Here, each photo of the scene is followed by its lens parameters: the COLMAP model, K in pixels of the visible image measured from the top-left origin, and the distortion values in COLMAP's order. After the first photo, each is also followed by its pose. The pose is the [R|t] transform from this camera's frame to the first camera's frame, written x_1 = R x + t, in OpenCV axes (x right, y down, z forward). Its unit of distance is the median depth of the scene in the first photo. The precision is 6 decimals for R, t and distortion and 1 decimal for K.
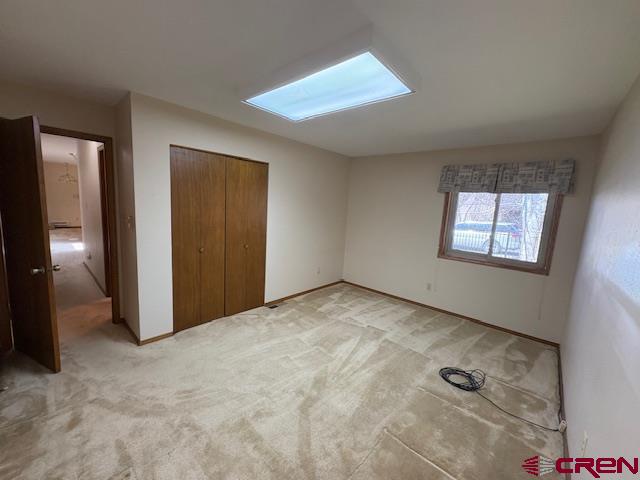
lens RADIAL K [[254.8, 0, 319.5], [0, 254.8, 238.9], [0, 0, 1]] dist [-0.000876, 0.000001]
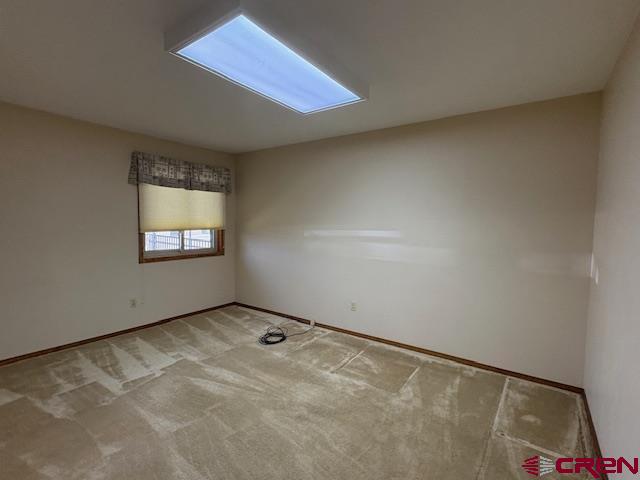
lens RADIAL K [[299.7, 0, 320.0], [0, 299.7, 240.0], [0, 0, 1]] dist [-0.000783, 0.000069]
pose [[-0.091725, -0.124665, 0.987950, -0.616528], [0.114441, 0.984239, 0.134822, -0.076599], [-0.989186, 0.125428, -0.076012, 0.567623]]
